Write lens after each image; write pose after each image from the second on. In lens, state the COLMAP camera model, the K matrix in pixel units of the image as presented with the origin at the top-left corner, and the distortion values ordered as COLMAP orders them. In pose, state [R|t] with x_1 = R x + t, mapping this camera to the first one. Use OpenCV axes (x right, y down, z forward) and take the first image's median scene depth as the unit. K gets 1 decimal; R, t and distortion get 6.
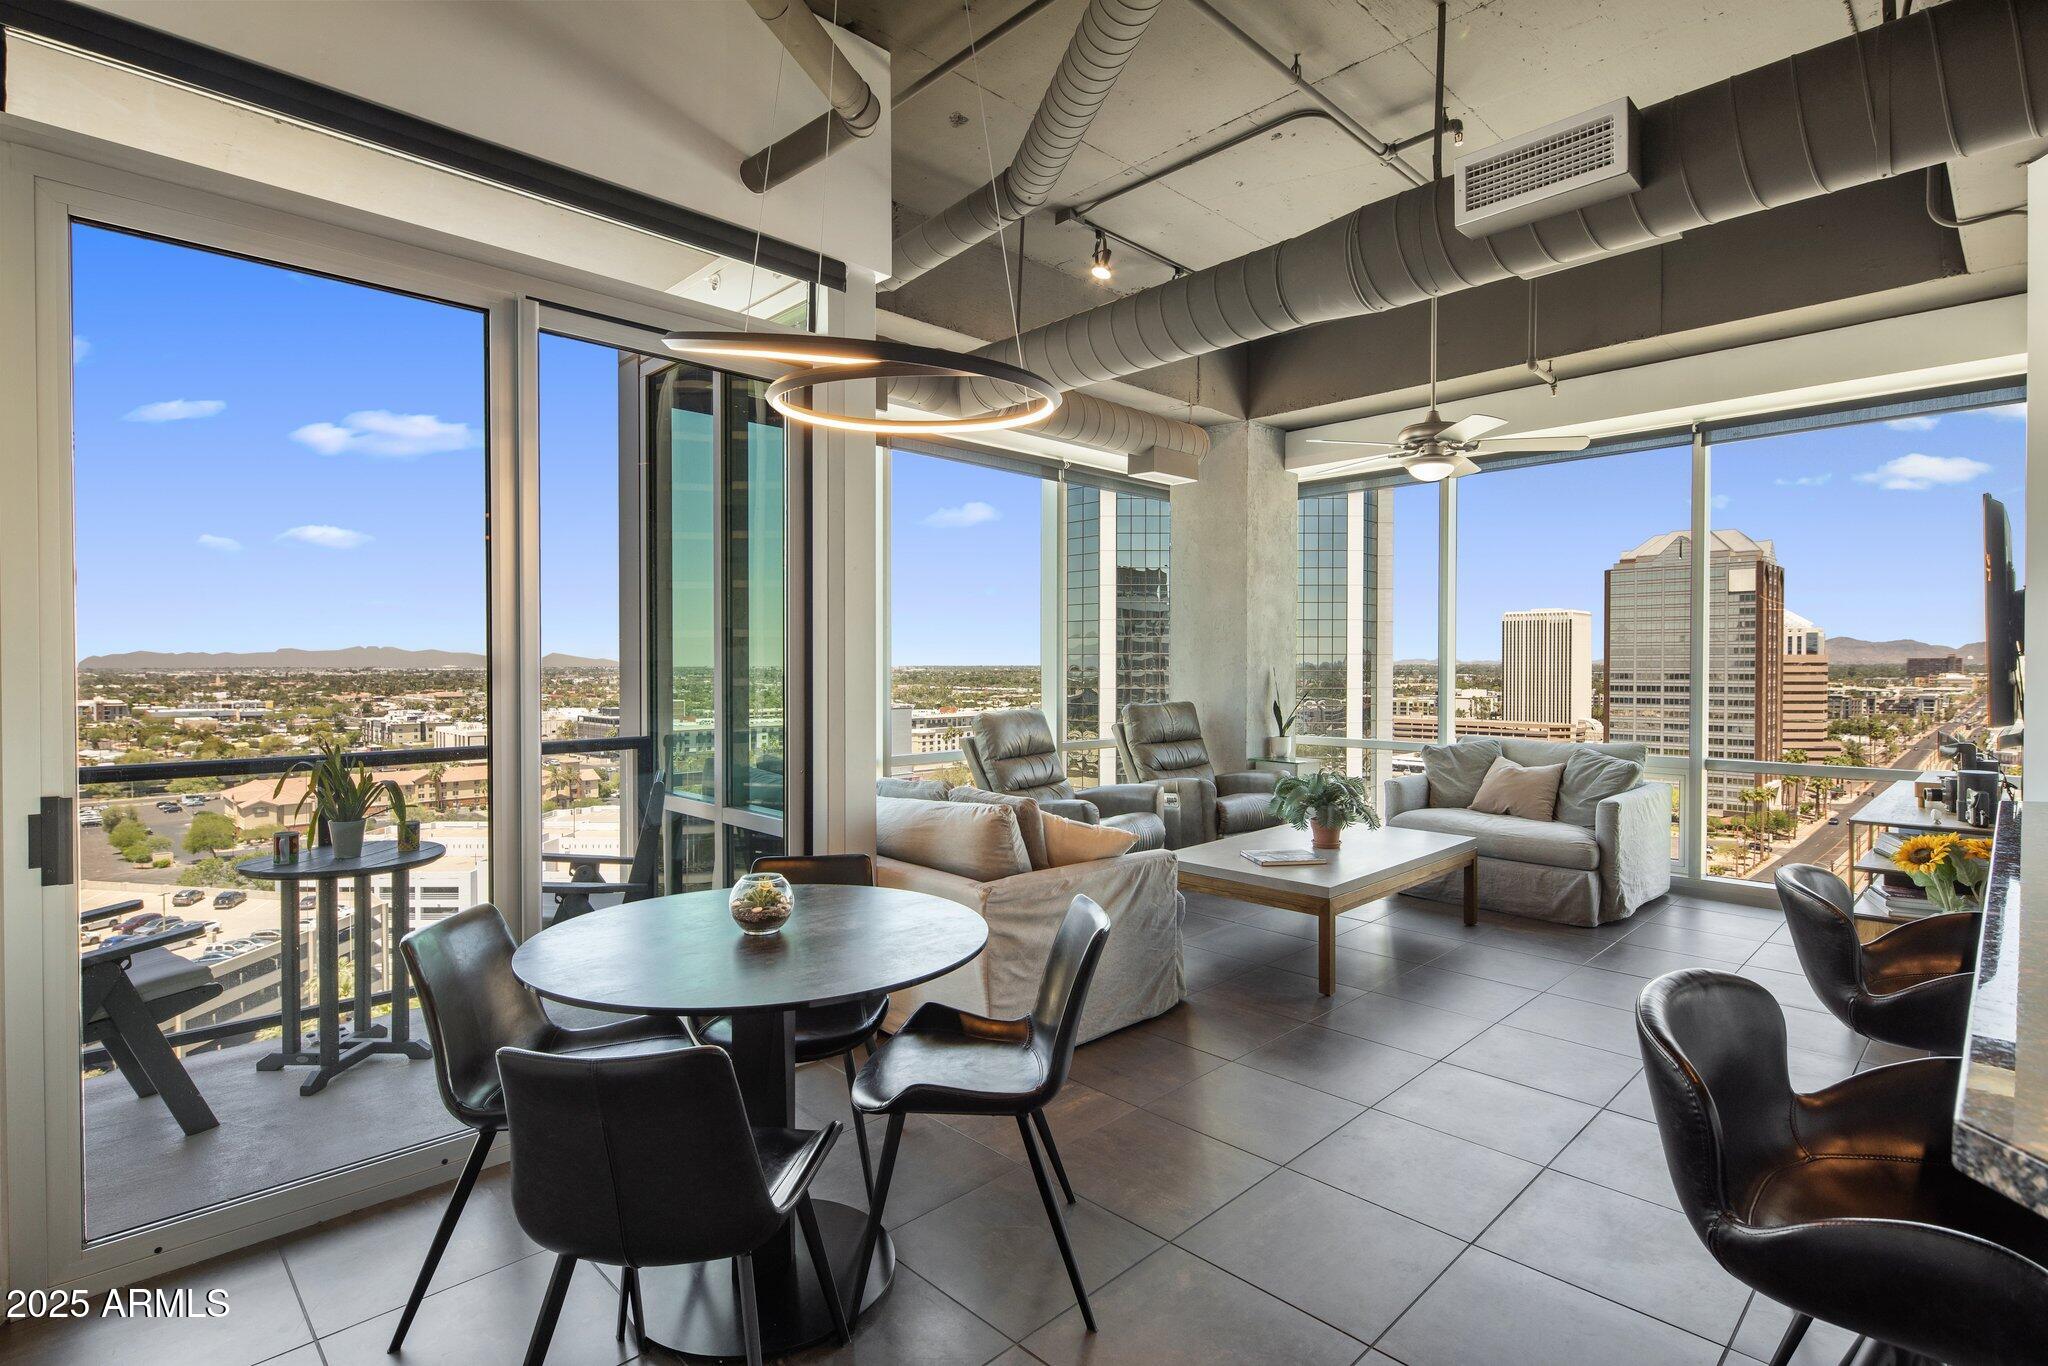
lens RADIAL K [[990.6, 0, 1024.5], [0, 990.6, 677.3], [0, 0, 1]] dist [0.002952, -0.000632]
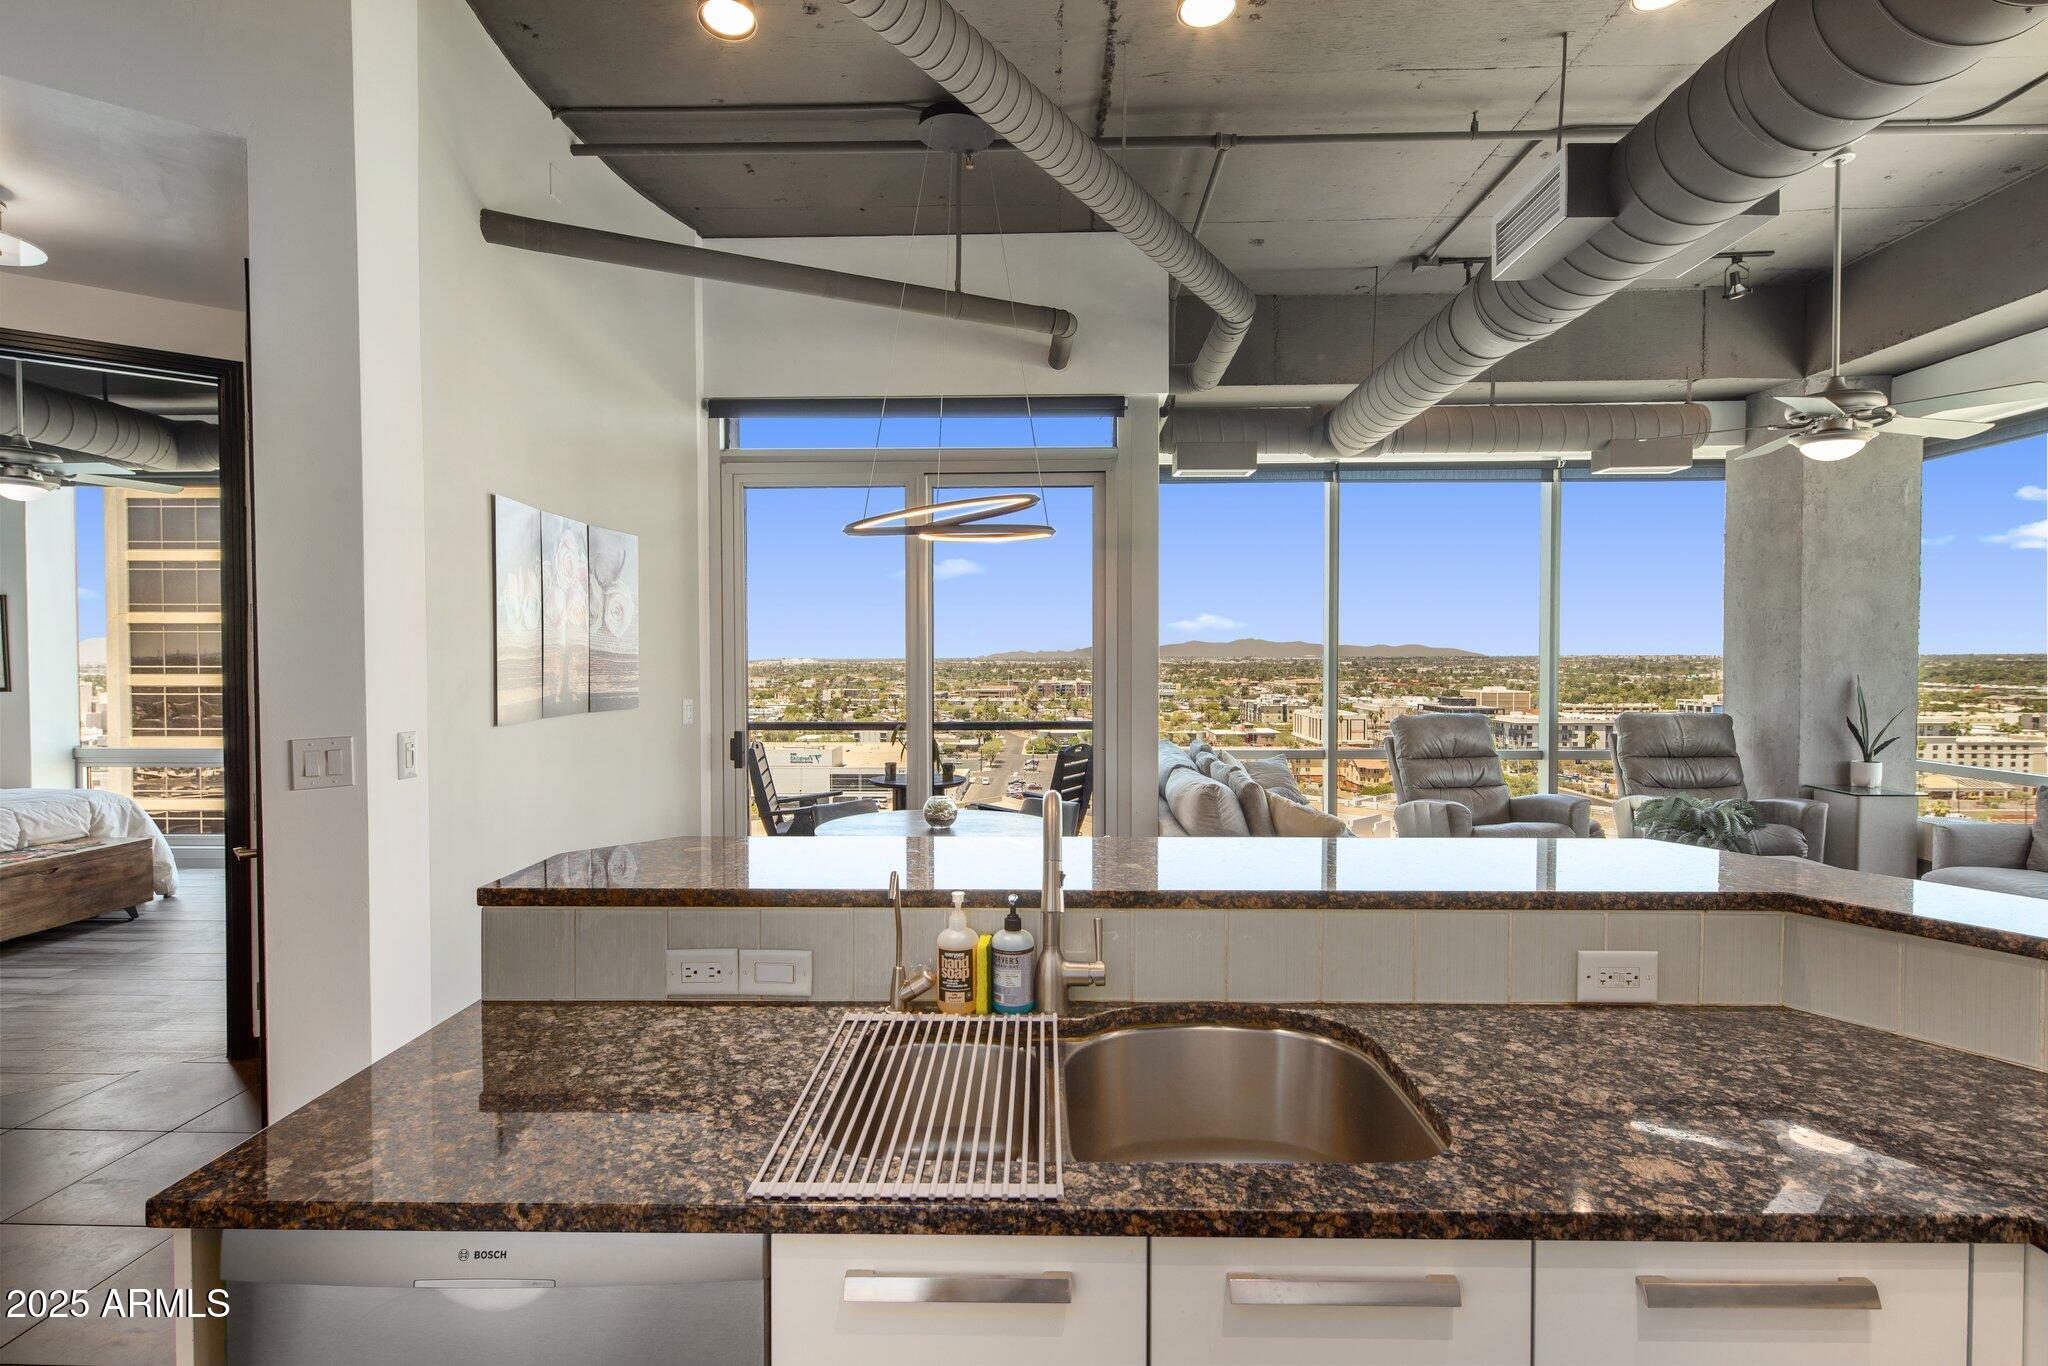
lens RADIAL K [[987.1, 0, 1023.0], [0, 987.1, 676.6], [0, 0, 1]] dist [0.001960, 0.000617]
pose [[0.690730, 0.014556, -0.722966, 0.365656], [-0.007221, 0.999886, 0.013232, -0.014654], [0.723076, -0.003919, 0.690757, -0.045720]]
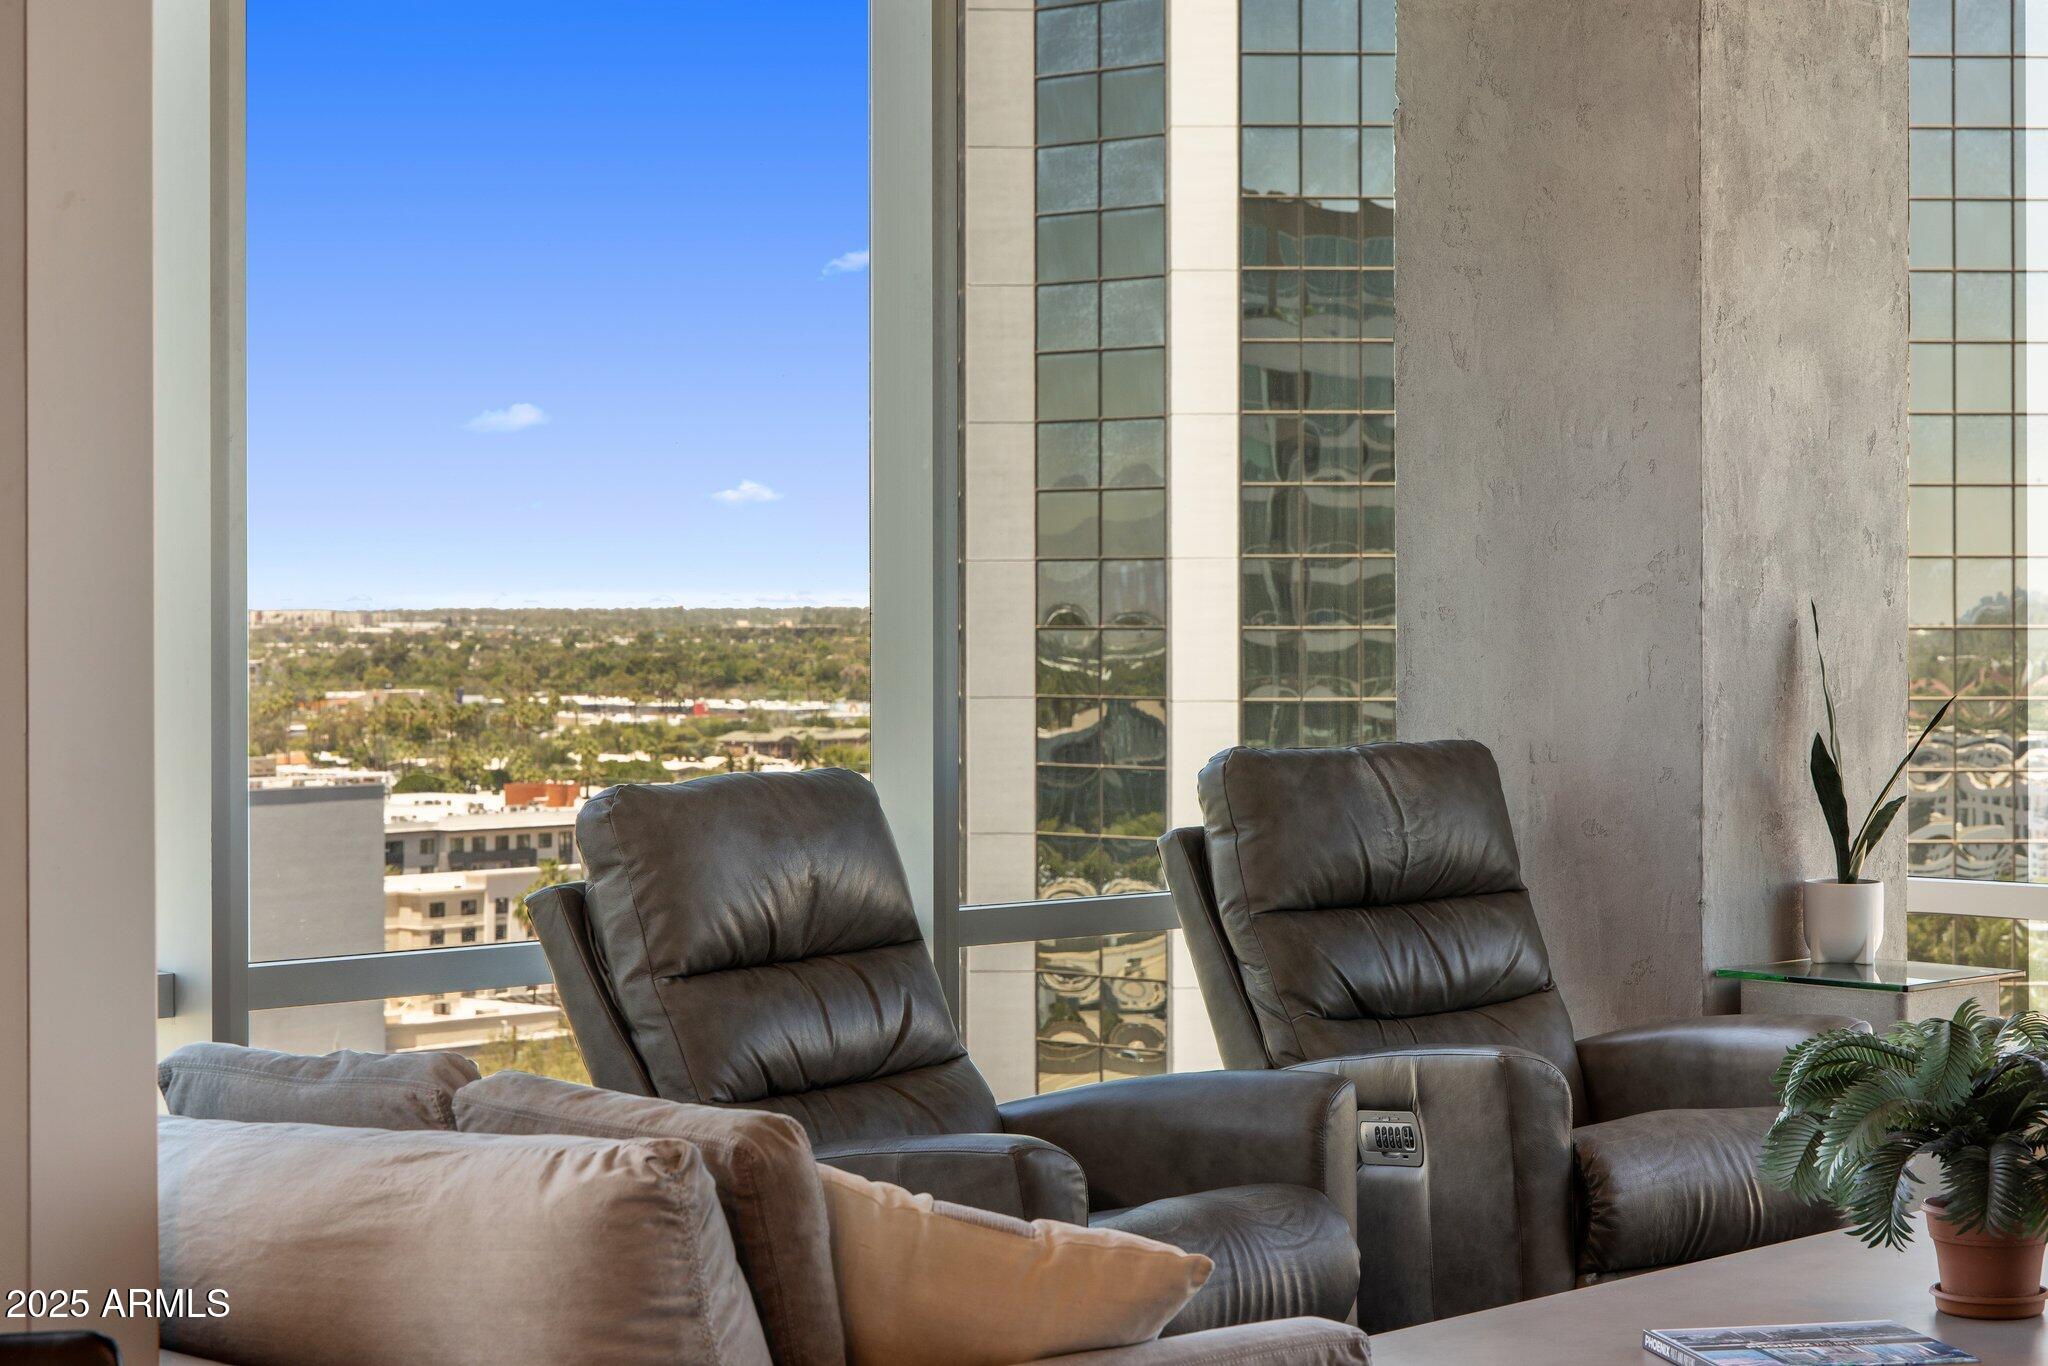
lens RADIAL K [[4153.6, 0, 1025.7], [0, 4153.6, 632.9], [0, 0, 1]] dist [-0.011768, -0.089030]
pose [[0.999212, -0.002736, 0.039598, 0.014287], [0.002963, 0.999980, -0.005670, 0.003317], [-0.039581, 0.005783, 0.999200, -0.026943]]
